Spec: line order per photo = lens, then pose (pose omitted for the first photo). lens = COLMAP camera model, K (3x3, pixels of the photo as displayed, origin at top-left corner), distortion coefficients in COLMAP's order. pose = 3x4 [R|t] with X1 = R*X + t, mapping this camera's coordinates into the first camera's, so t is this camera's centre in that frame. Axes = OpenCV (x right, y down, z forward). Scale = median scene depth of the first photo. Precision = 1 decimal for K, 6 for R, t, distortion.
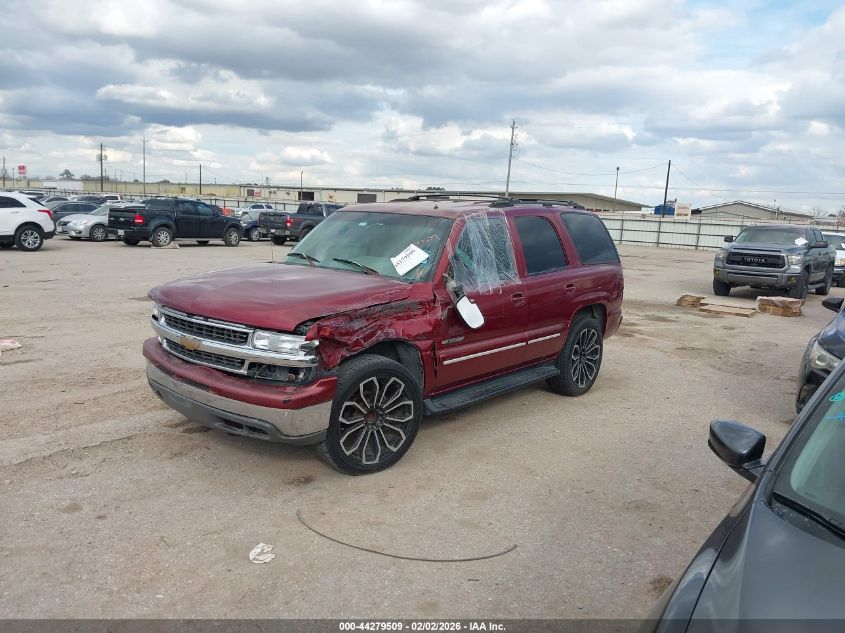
lens RADIAL K [[655.0, 0, 411.2], [0, 655.0, 314.8], [0, 0, 1]] dist [-0.007160, -0.001004]
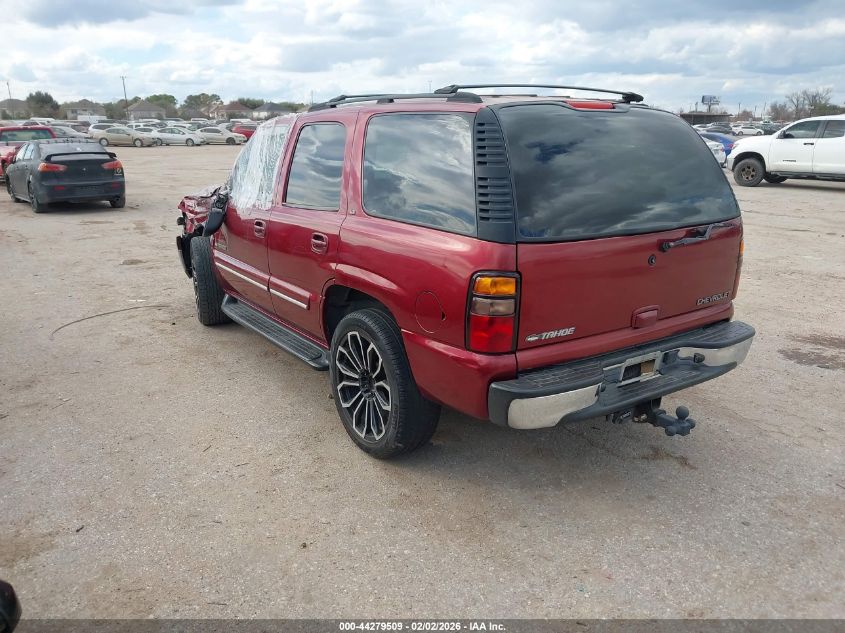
lens RADIAL K [[655.0, 0, 411.2], [0, 655.0, 314.8], [0, 0, 1]] dist [-0.007160, -0.001004]
pose [[-0.236491, 0.223402, -0.945602, 1.153733], [-0.183312, 0.945473, 0.269217, -0.224730], [0.954185, 0.237007, -0.182644, 1.707838]]
